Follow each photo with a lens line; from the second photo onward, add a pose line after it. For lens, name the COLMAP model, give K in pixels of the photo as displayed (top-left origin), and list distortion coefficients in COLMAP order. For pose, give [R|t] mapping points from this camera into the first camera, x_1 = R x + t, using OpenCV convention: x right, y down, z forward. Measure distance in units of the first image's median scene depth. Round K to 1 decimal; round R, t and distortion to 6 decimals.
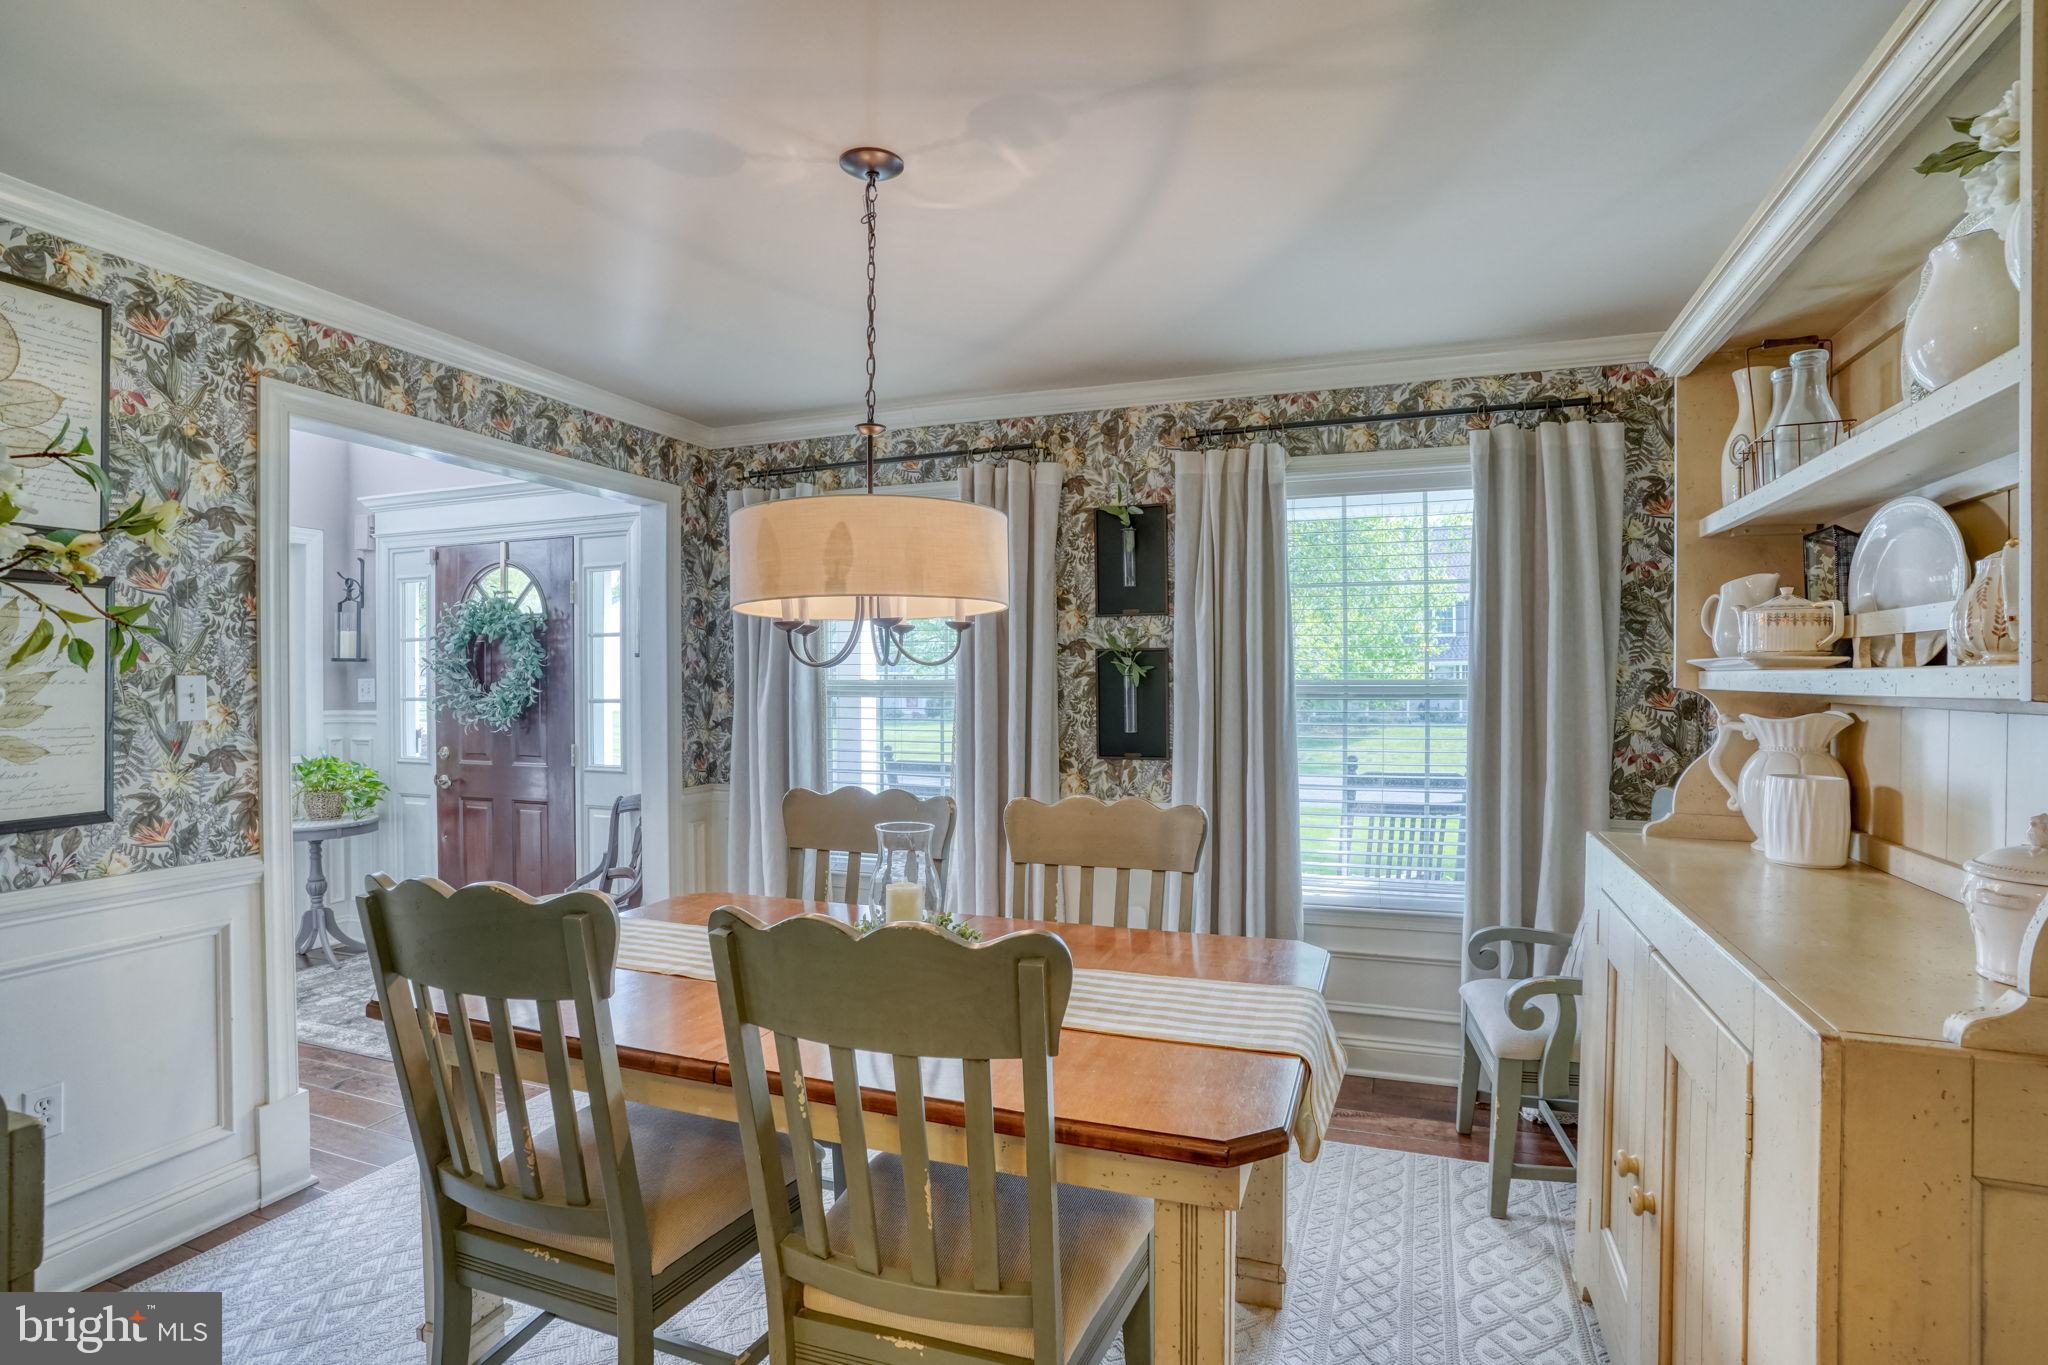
lens RADIAL K [[1075.8, 0, 1029.0], [0, 1075.8, 648.7], [0, 0, 1]] dist [-0.108778, 0.076458]
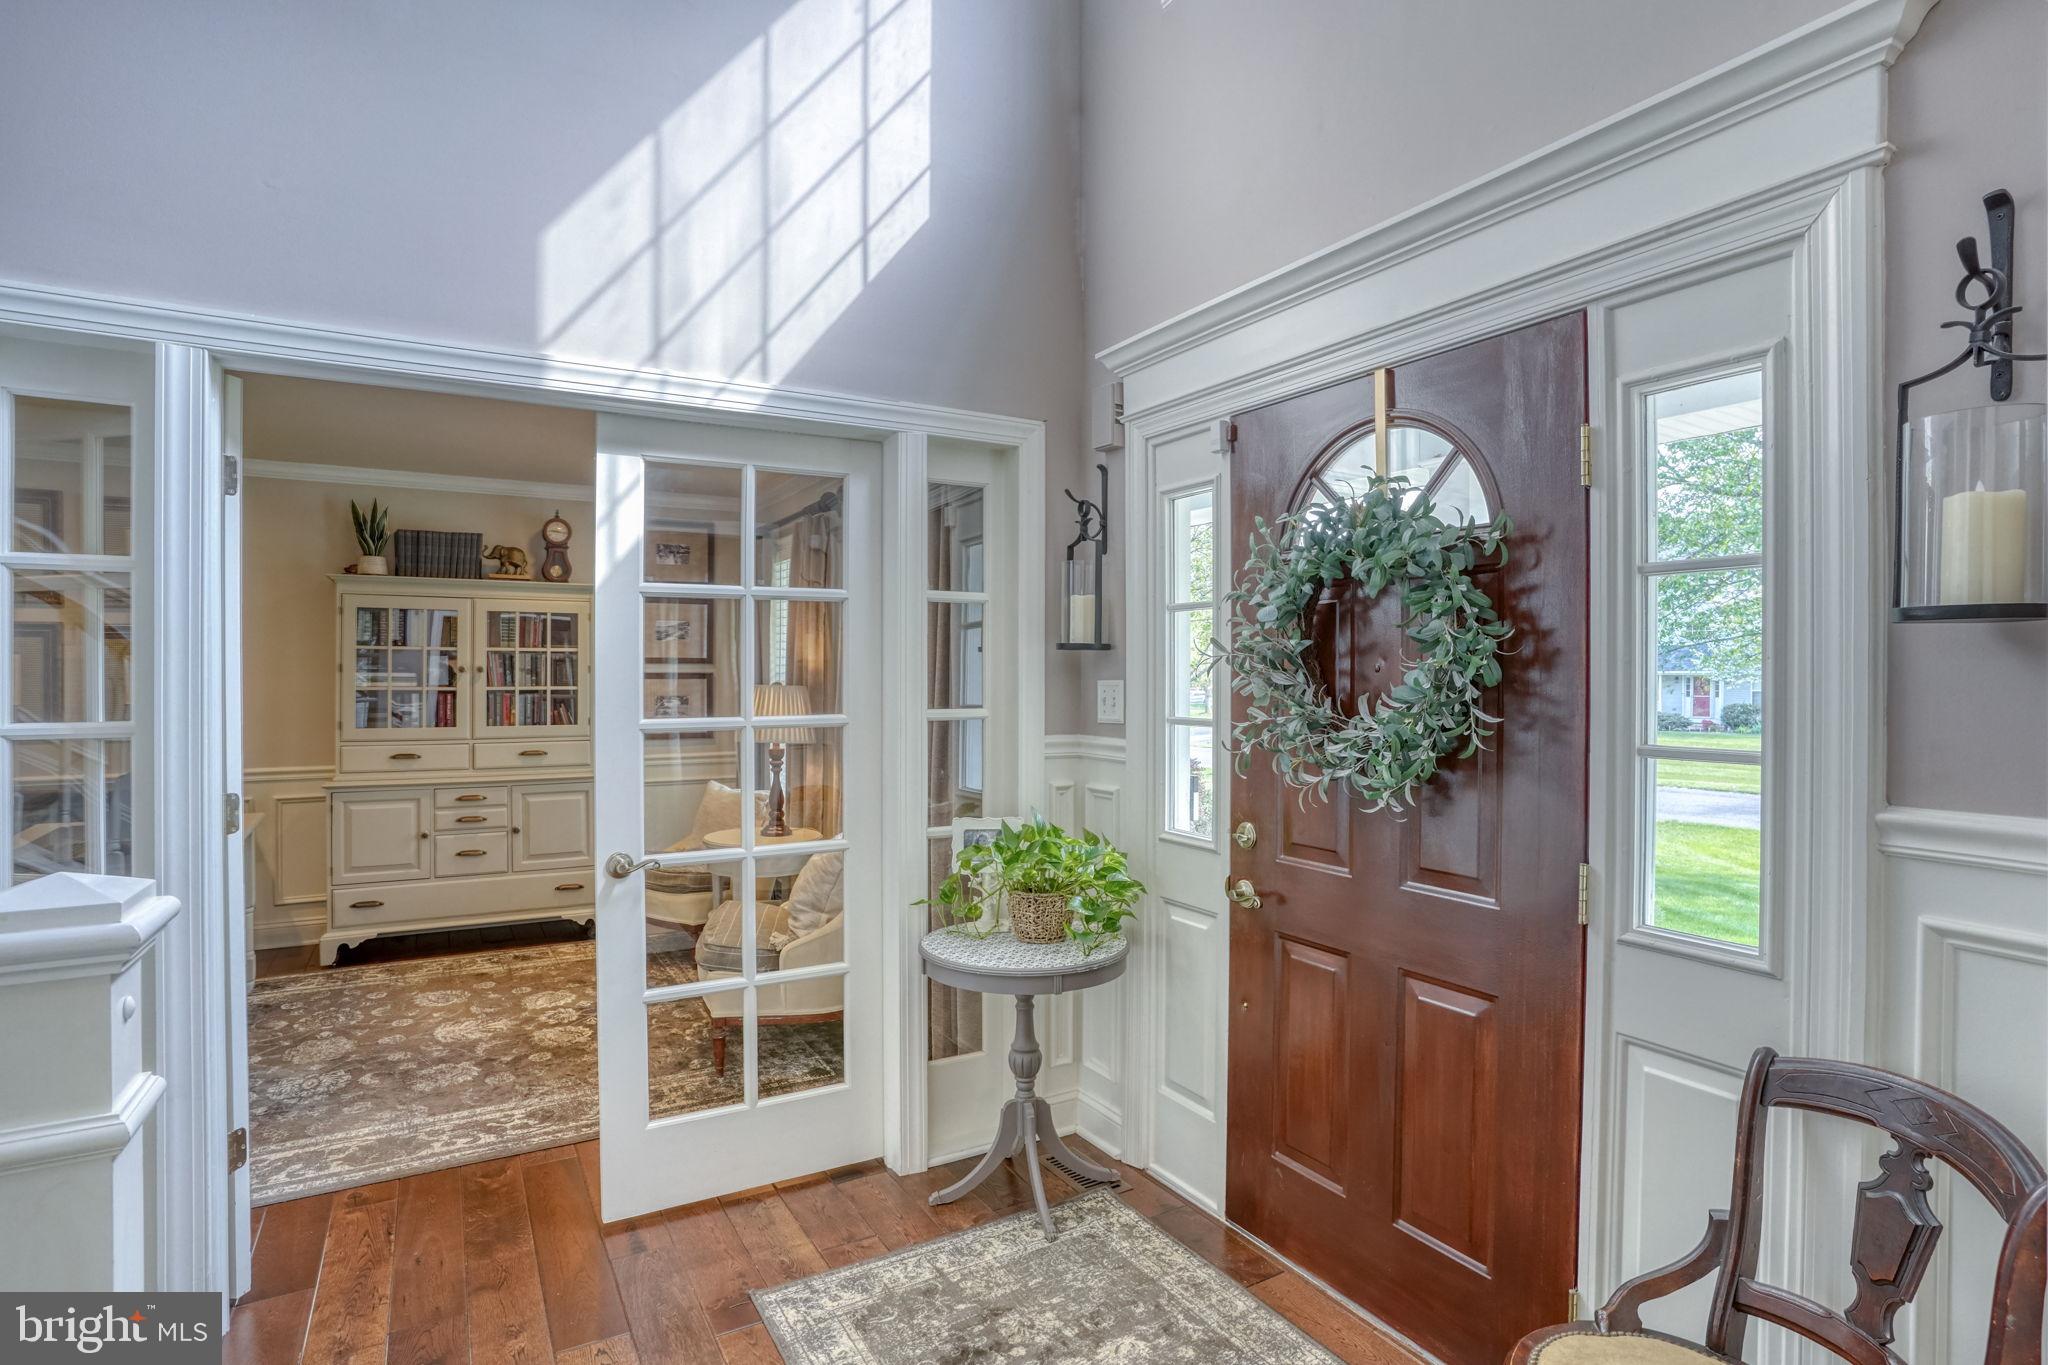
lens RADIAL K [[1075.8, 0, 1029.0], [0, 1075.8, 648.7], [0, 0, 1]] dist [-0.108778, 0.076458]
pose [[0.790721, -0.000055, -0.612176, -0.342251], [-0.003002, 0.999988, -0.003967, 0.015116], [0.612169, 0.004975, 0.790711, 0.557049]]
